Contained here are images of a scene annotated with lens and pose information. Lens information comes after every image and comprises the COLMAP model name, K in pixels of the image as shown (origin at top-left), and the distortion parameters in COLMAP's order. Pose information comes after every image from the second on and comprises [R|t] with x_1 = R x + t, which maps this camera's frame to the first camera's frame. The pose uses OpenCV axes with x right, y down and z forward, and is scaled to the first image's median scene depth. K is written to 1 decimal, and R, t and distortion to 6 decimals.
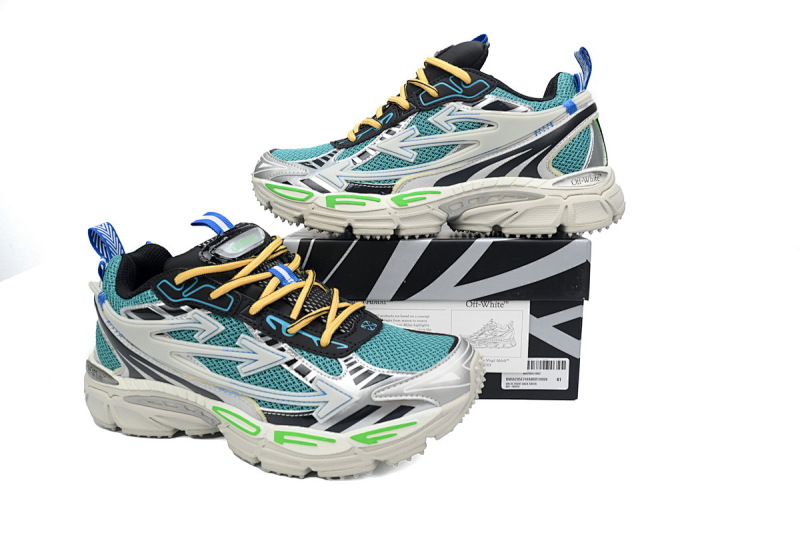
lens RADIAL K [[558.4, 0, 400.0], [0, 558.4, 266.5], [0, 0, 1]] dist [-0.001412, -0.000480]
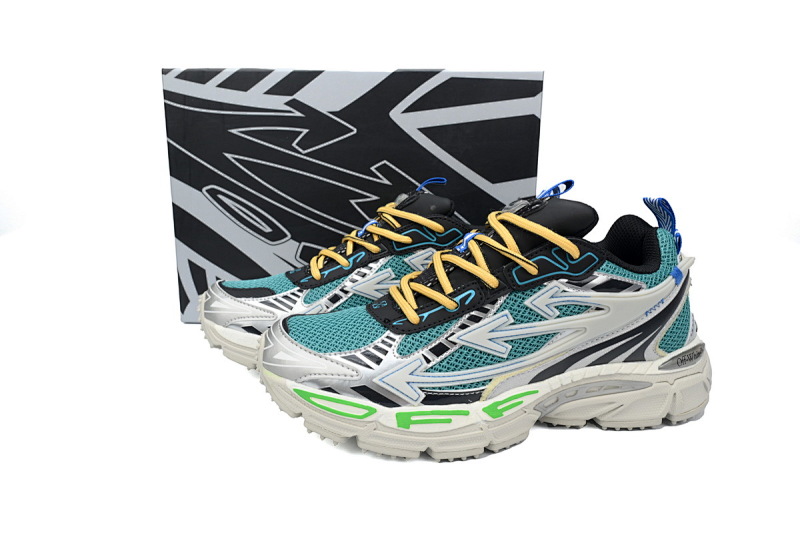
lens RADIAL K [[558.4, 0, 400.0], [0, 558.4, 266.5], [0, 0, 1]] dist [-0.001412, -0.000480]
pose [[0.957851, -0.051254, 0.282656, -0.326977], [0.041153, 0.998288, 0.041563, -0.350930], [-0.284302, -0.028179, 0.958321, 0.313710]]
